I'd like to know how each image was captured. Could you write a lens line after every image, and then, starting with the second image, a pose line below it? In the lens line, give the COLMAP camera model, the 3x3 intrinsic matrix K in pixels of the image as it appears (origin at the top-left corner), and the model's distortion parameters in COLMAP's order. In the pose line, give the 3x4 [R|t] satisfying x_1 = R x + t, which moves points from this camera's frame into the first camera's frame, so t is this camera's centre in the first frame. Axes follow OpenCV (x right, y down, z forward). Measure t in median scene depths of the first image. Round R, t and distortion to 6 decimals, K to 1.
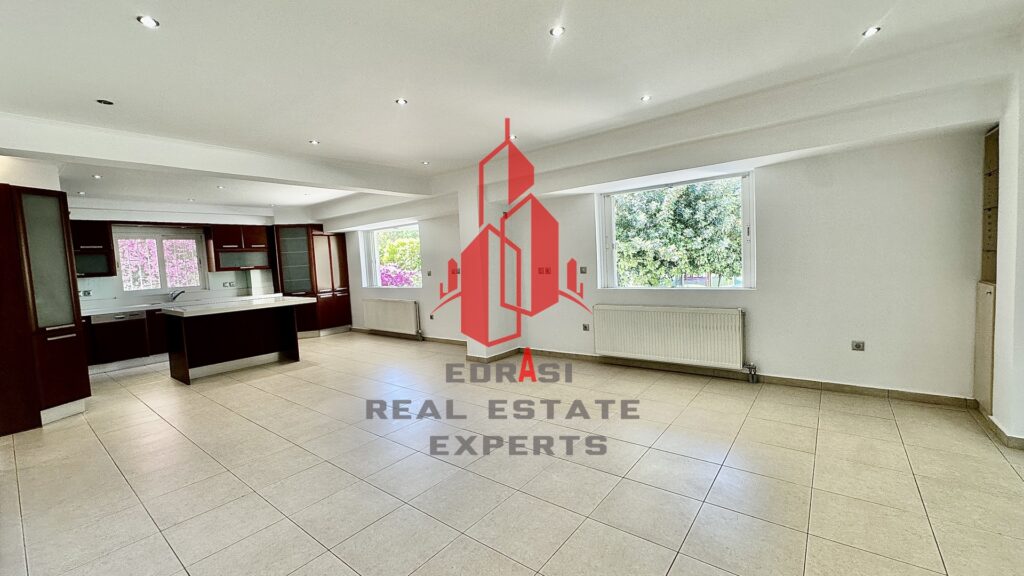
lens RADIAL K [[410.6, 0, 512.6], [0, 410.6, 285.3], [0, 0, 1]] dist [-0.002704, 0.000077]
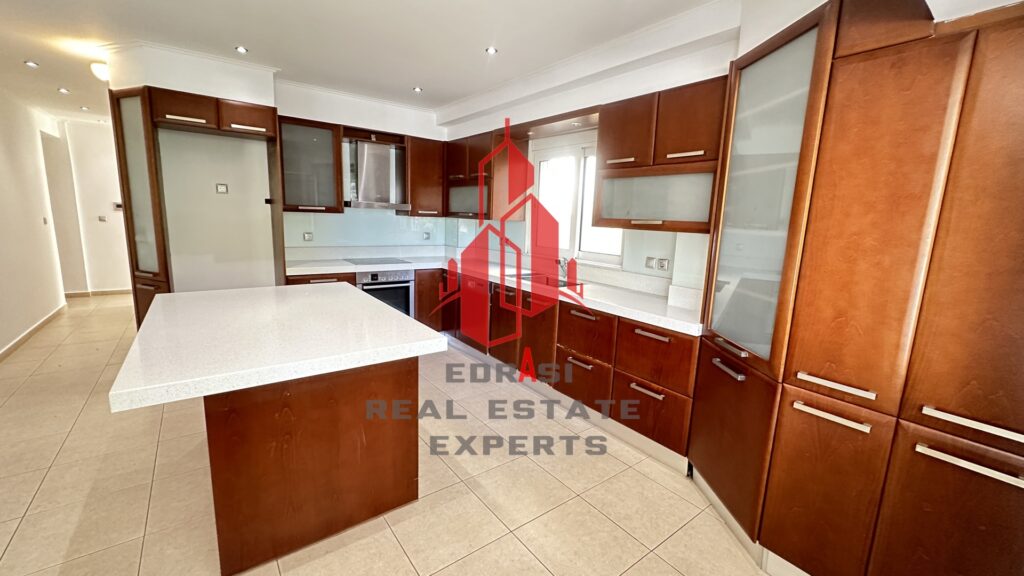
lens RADIAL K [[410.6, 0, 512.6], [0, 410.6, 285.3], [0, 0, 1]] dist [-0.002704, 0.000077]
pose [[-0.251314, 0.209199, -0.945028, -0.277988], [-0.085790, 0.967706, 0.237033, -0.062094], [0.964096, 0.140643, -0.225251, 0.946445]]
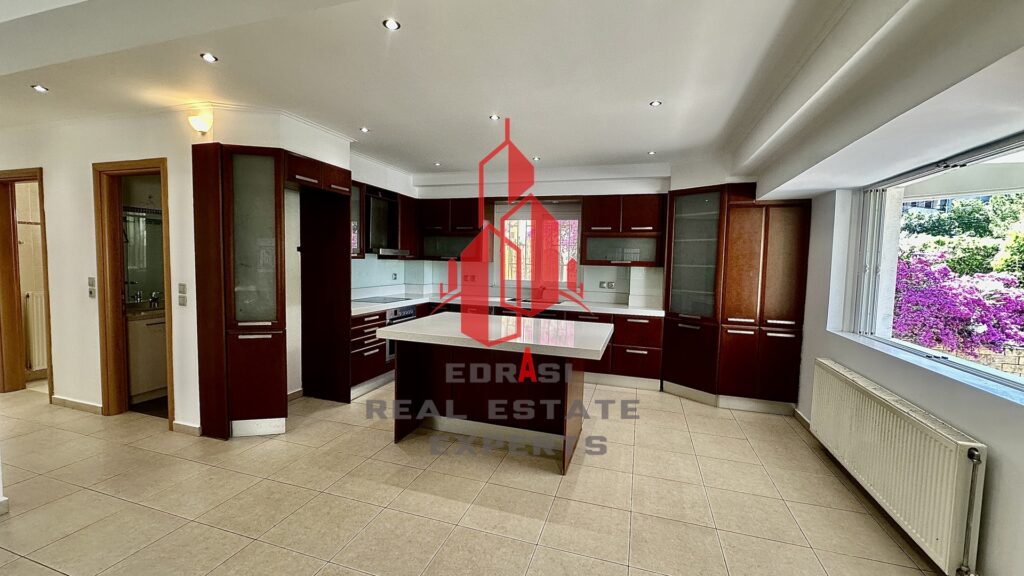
lens RADIAL K [[410.6, 0, 512.6], [0, 410.6, 285.3], [0, 0, 1]] dist [-0.002704, 0.000077]
pose [[0.353670, 0.123815, -0.927139, -0.110439], [-0.103653, 0.990284, 0.092708, -0.047847], [0.929609, 0.063312, 0.363068, 0.596609]]
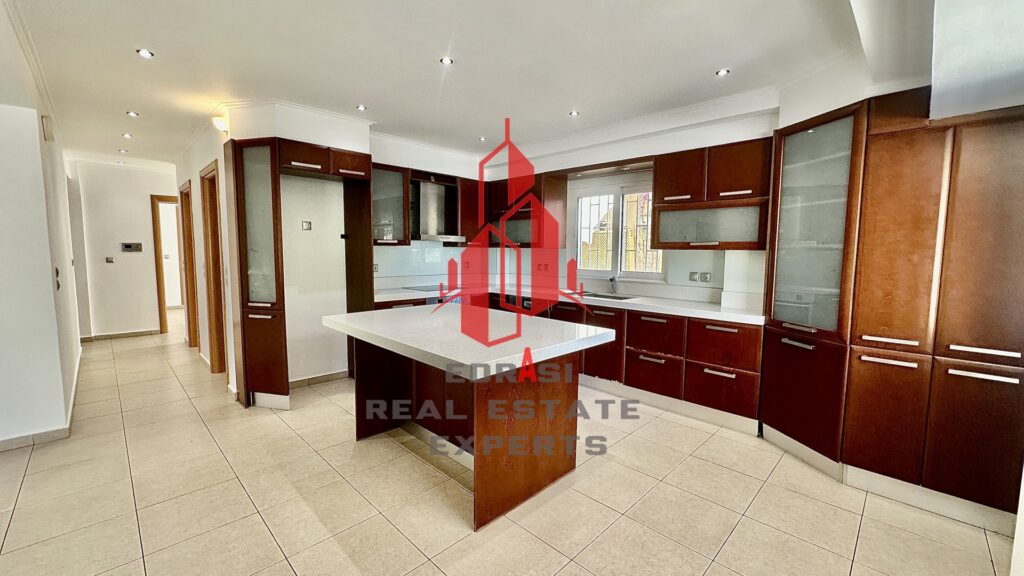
lens RADIAL K [[410.6, 0, 512.6], [0, 410.6, 285.3], [0, 0, 1]] dist [-0.002704, 0.000077]
pose [[-0.111485, 0.142076, -0.983558, -0.174664], [-0.067373, 0.986370, 0.150118, -0.050134], [0.991480, 0.083001, -0.100393, 0.815684]]
